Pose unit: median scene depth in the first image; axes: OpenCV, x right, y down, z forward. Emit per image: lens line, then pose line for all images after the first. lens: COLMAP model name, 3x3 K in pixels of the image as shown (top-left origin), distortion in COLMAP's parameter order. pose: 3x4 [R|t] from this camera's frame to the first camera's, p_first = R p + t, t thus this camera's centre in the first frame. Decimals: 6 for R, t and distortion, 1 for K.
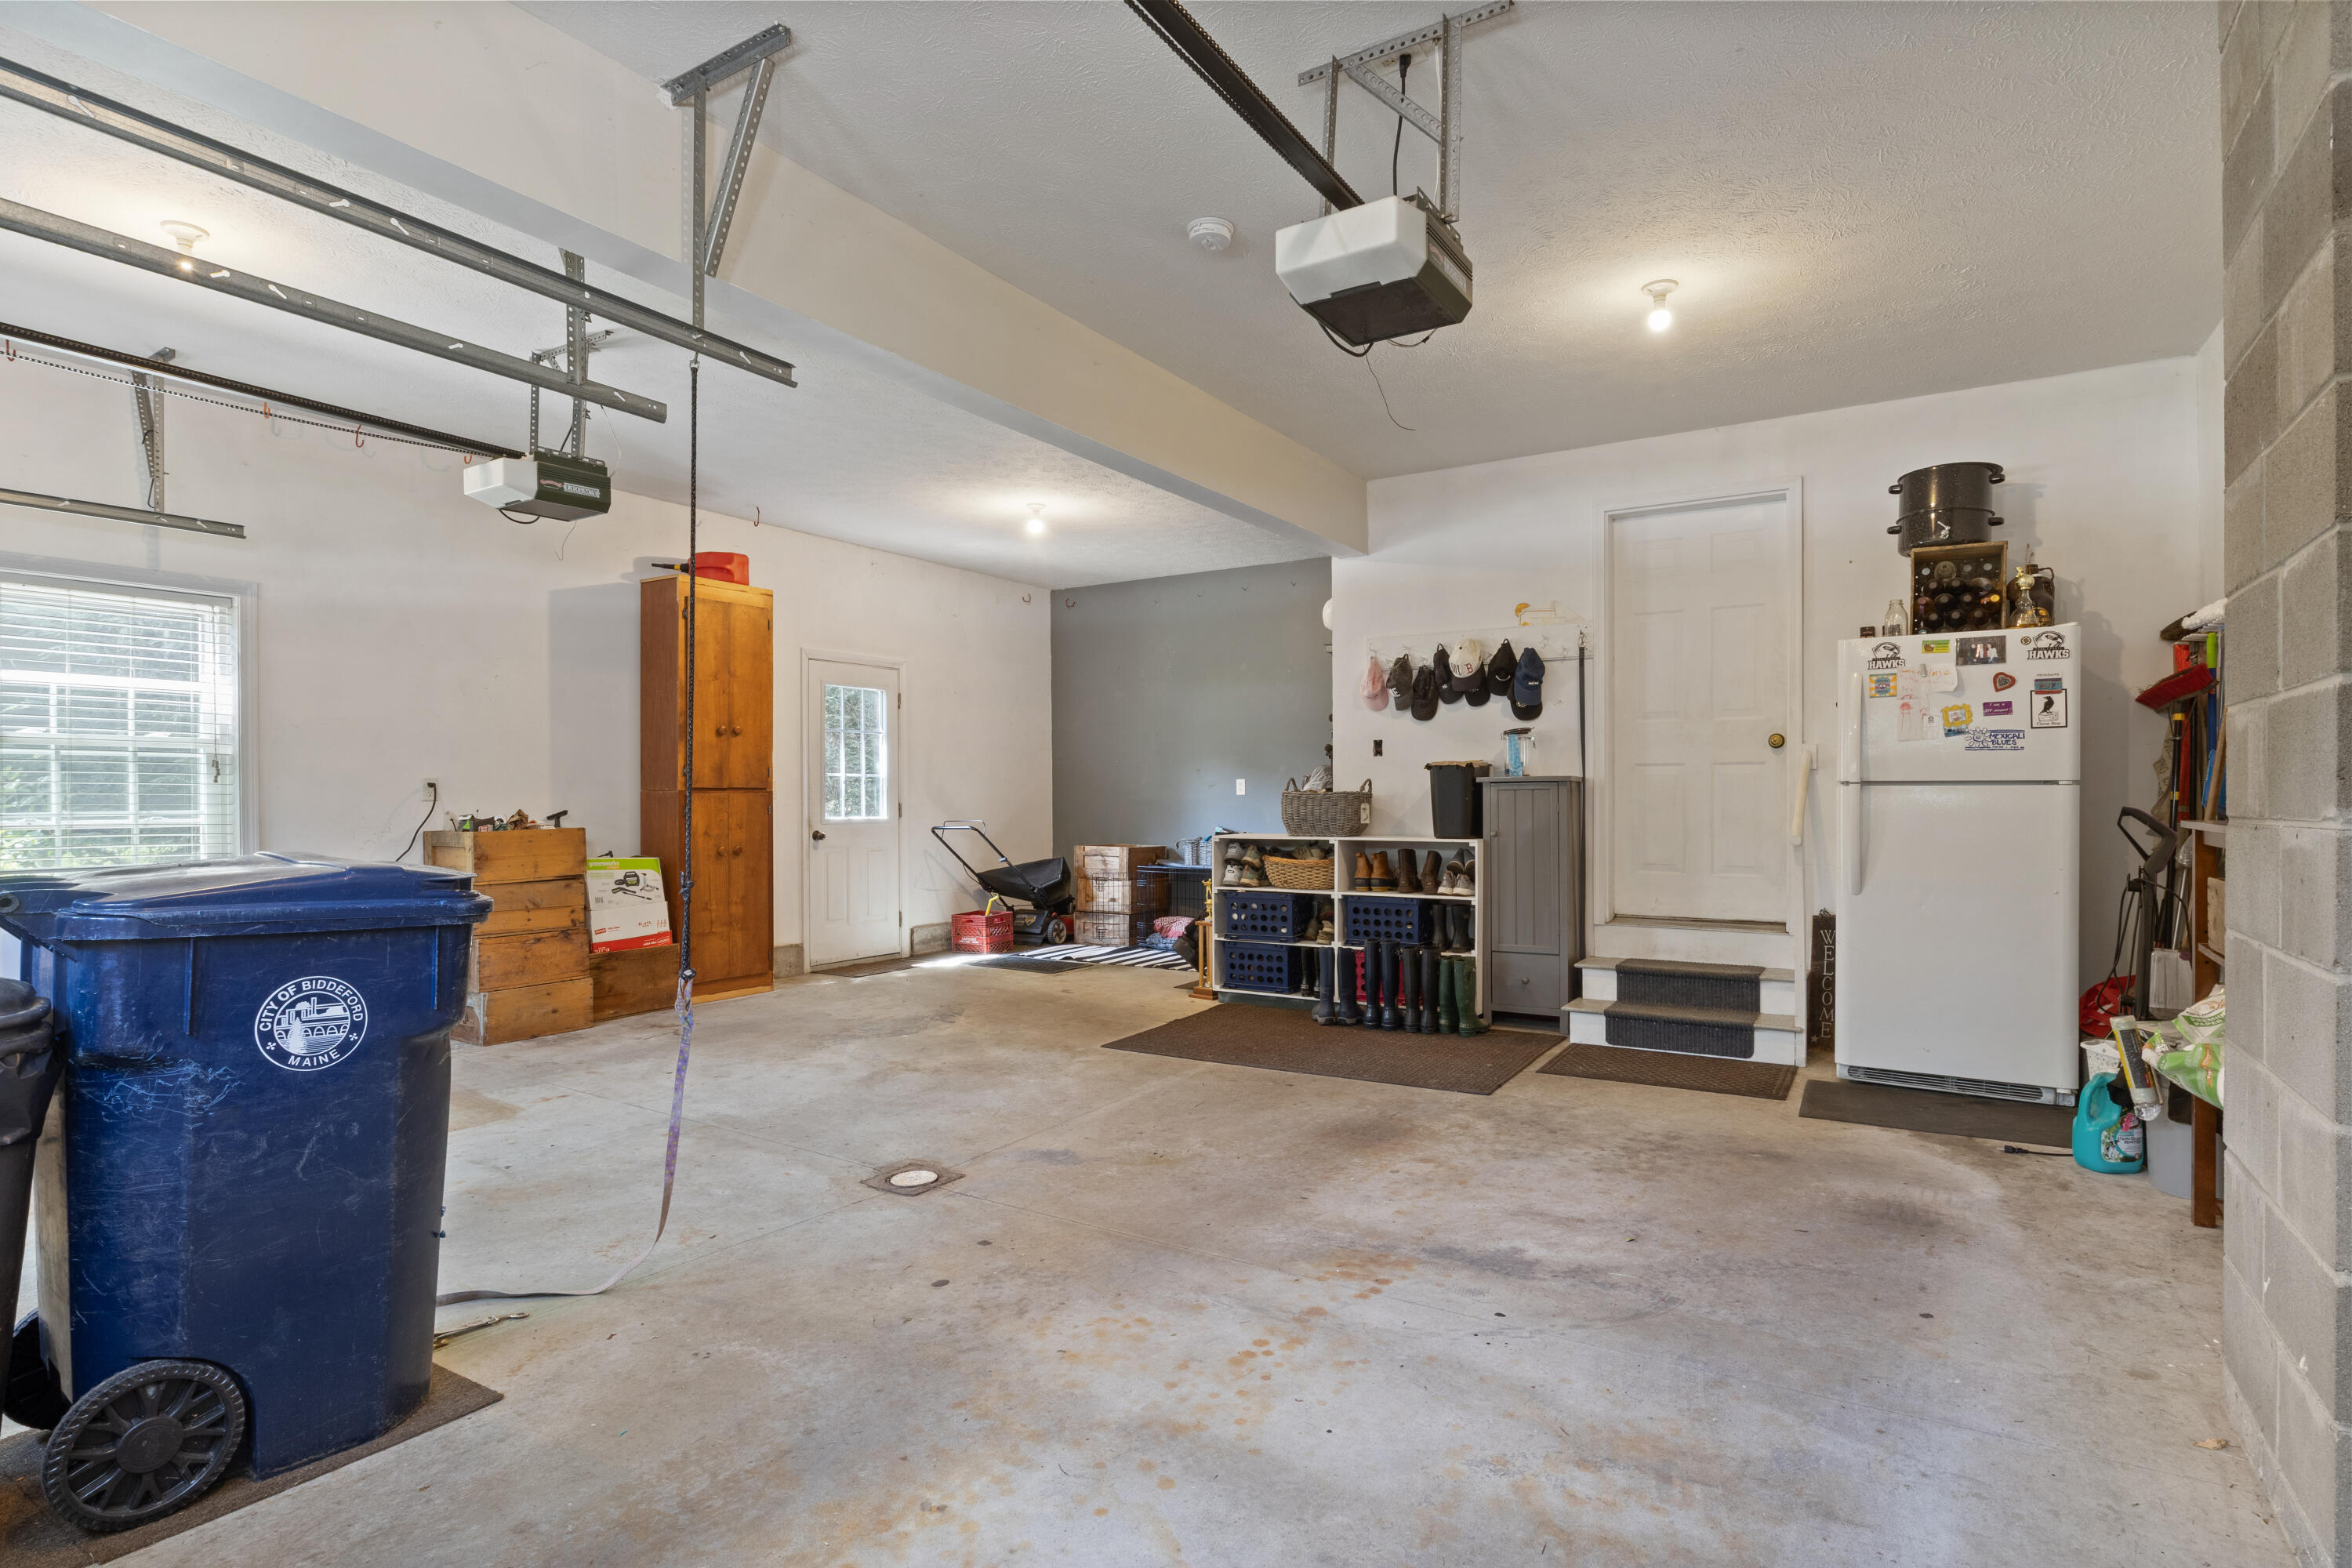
lens RADIAL K [[1176.9, 0, 1171.8], [0, 1176.9, 800.4], [0, 0, 1]] dist [0.014838, -0.000367]
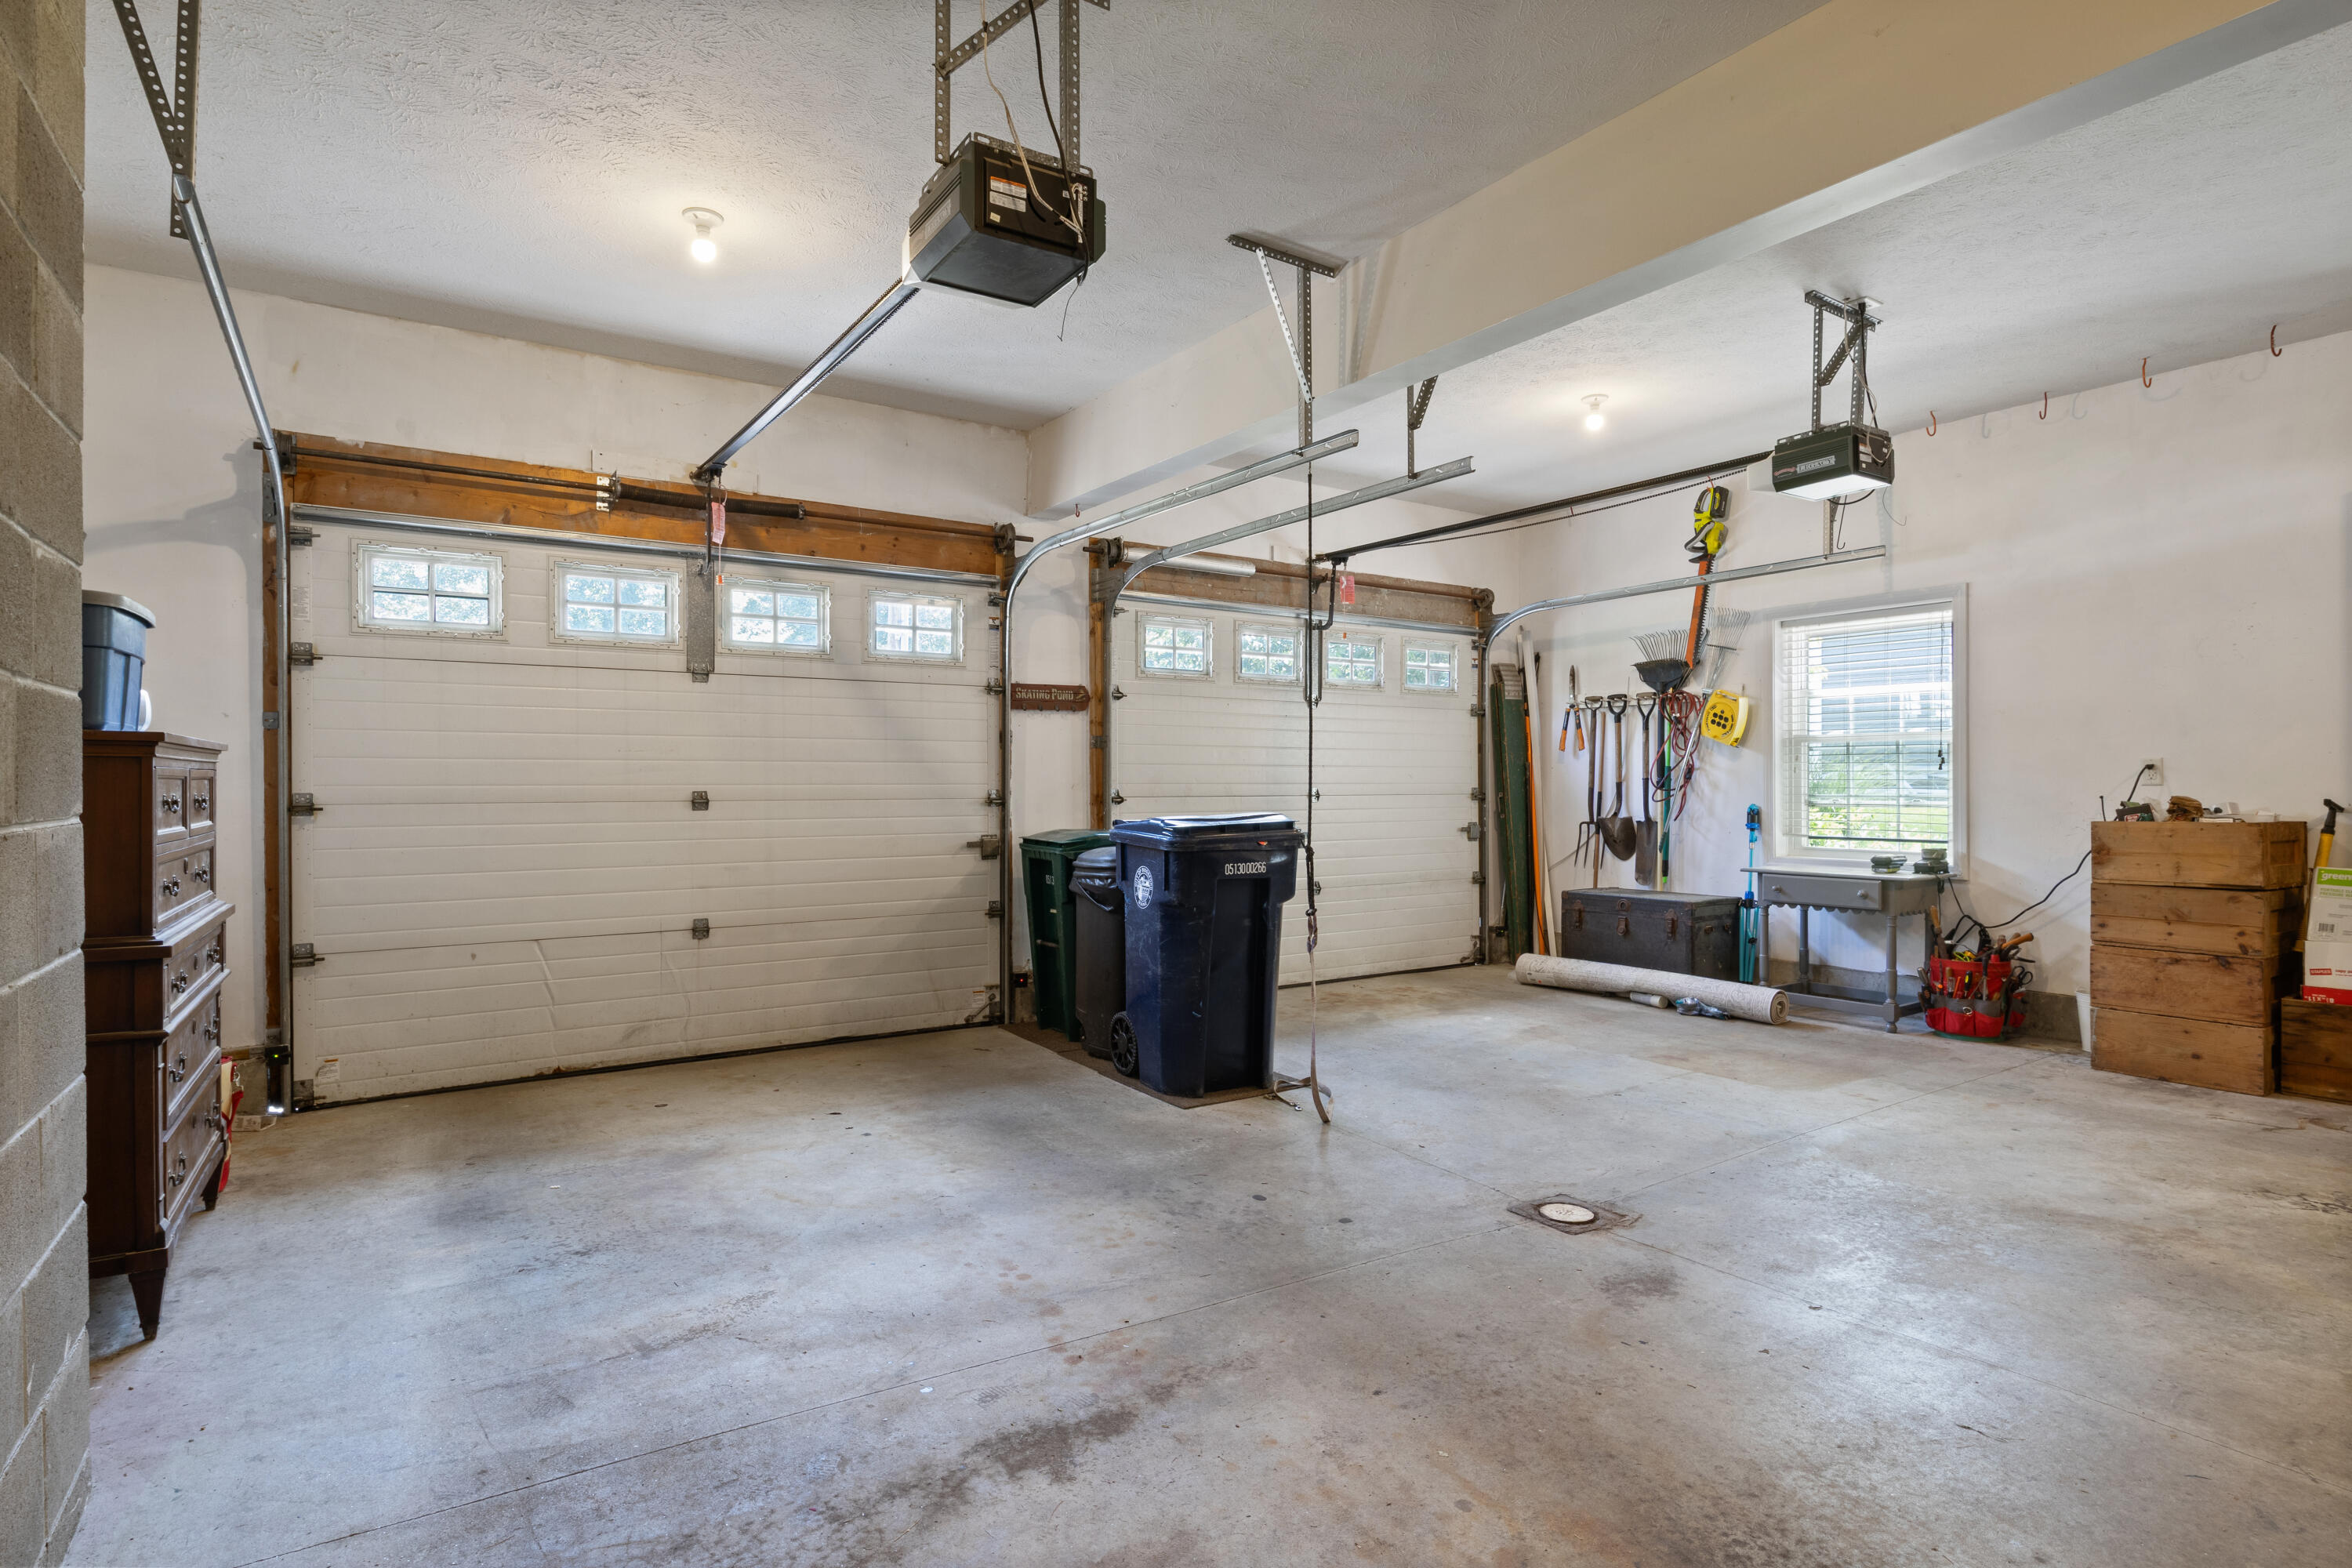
lens RADIAL K [[1188.2, 0, 1180.3], [0, 1188.2, 795.4], [0, 0, 1]] dist [-0.001005, -0.000739]
pose [[-0.404738, 0.008569, -0.914392, 0.903291], [0.002082, 0.999962, 0.008449, -0.002542], [0.914430, 0.001516, -0.404741, 1.385886]]
